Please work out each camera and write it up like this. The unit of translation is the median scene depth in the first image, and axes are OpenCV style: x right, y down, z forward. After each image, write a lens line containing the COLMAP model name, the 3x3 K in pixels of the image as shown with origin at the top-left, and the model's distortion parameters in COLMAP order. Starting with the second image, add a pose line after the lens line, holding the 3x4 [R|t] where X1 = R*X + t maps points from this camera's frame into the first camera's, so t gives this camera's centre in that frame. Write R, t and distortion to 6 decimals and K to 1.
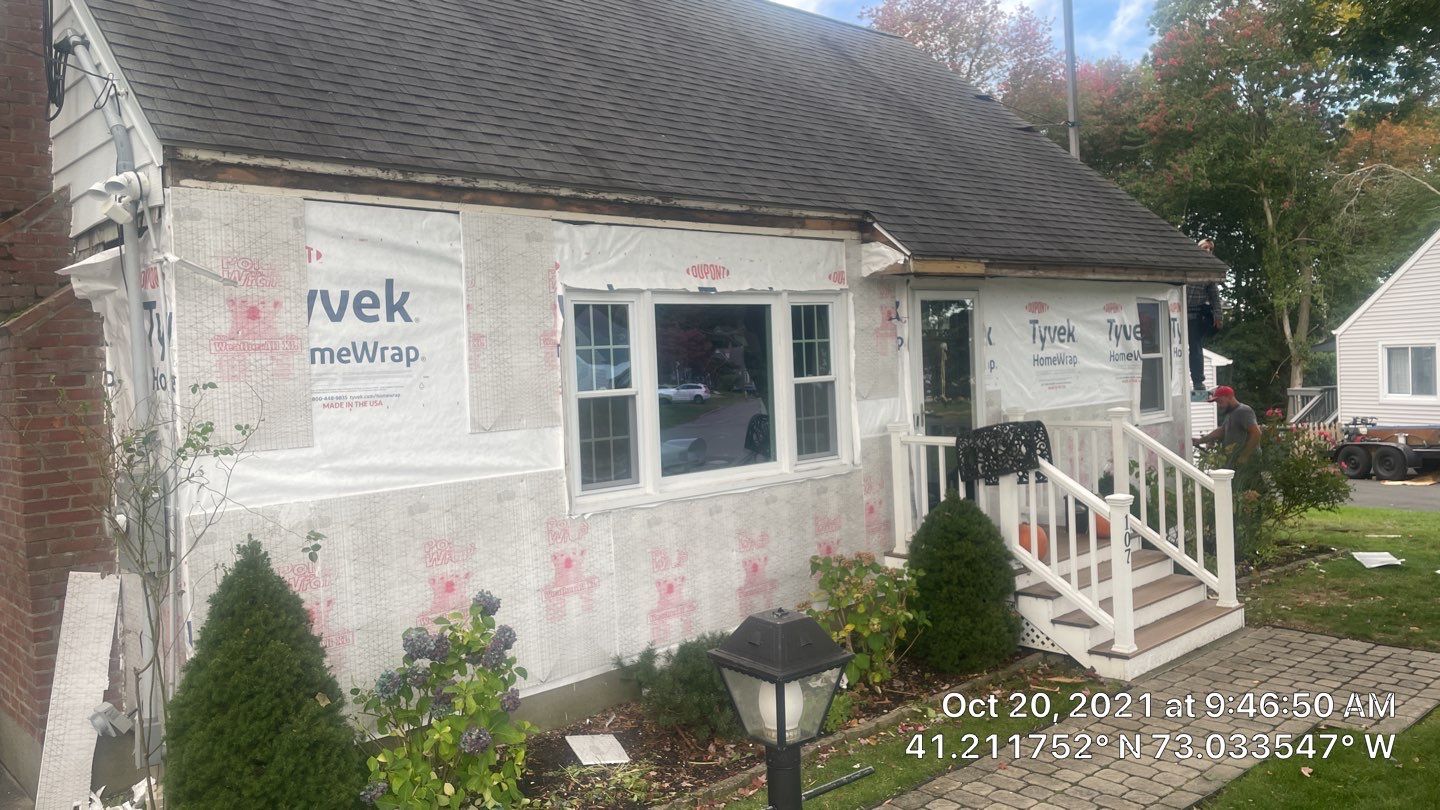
lens RADIAL K [[1027.4, 0, 683.6], [0, 1027.4, 411.2], [0, 0, 1]] dist [0.078882, -0.097342]
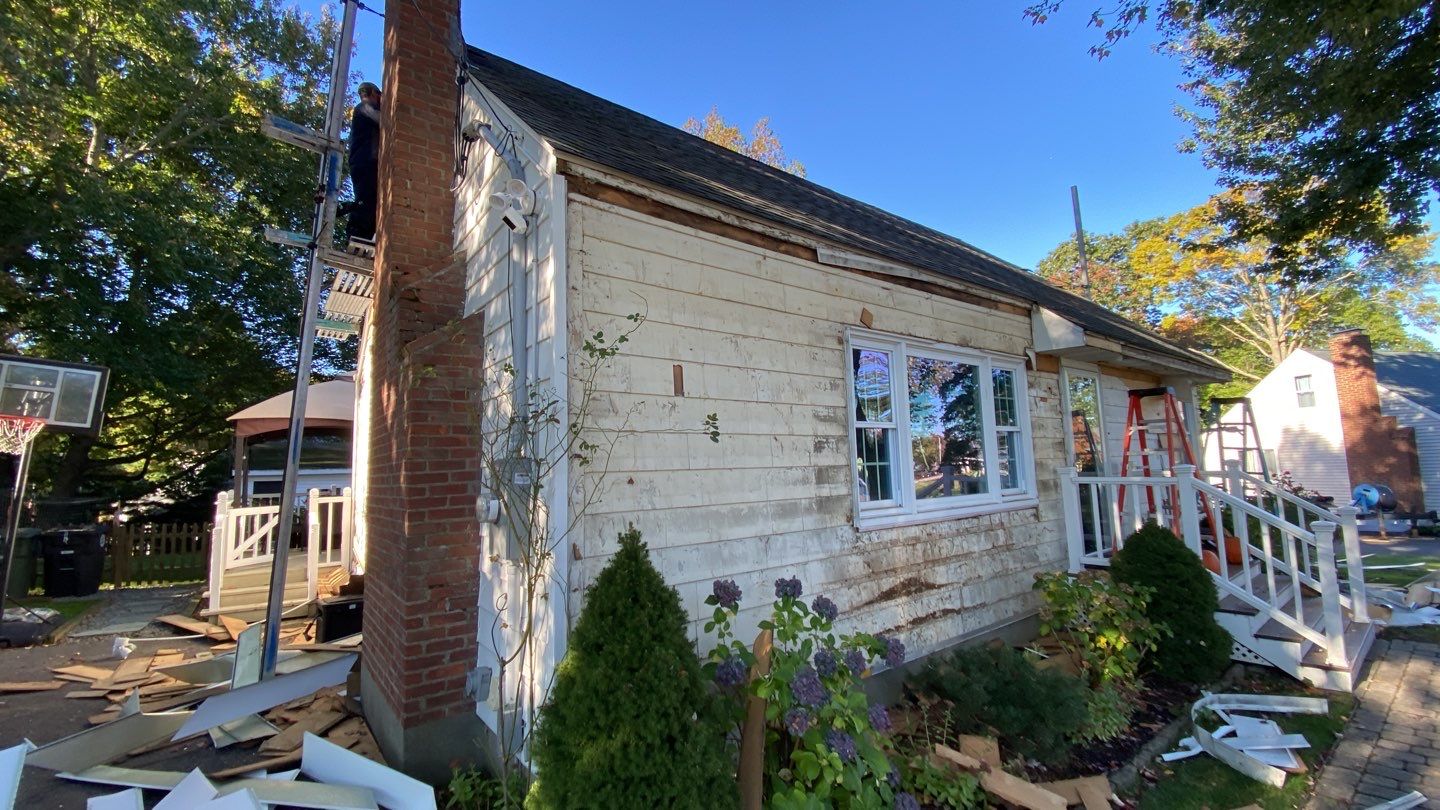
lens RADIAL K [[577.9, 0, 720.0], [0, 577.9, 405.0], [0, 0, 1]] dist [0.023910, -0.012080]
pose [[0.995314, -0.001835, -0.096675, -0.231904], [-0.011829, 0.990000, -0.140570, 0.069465], [0.095966, 0.141055, 0.985339, 0.390789]]
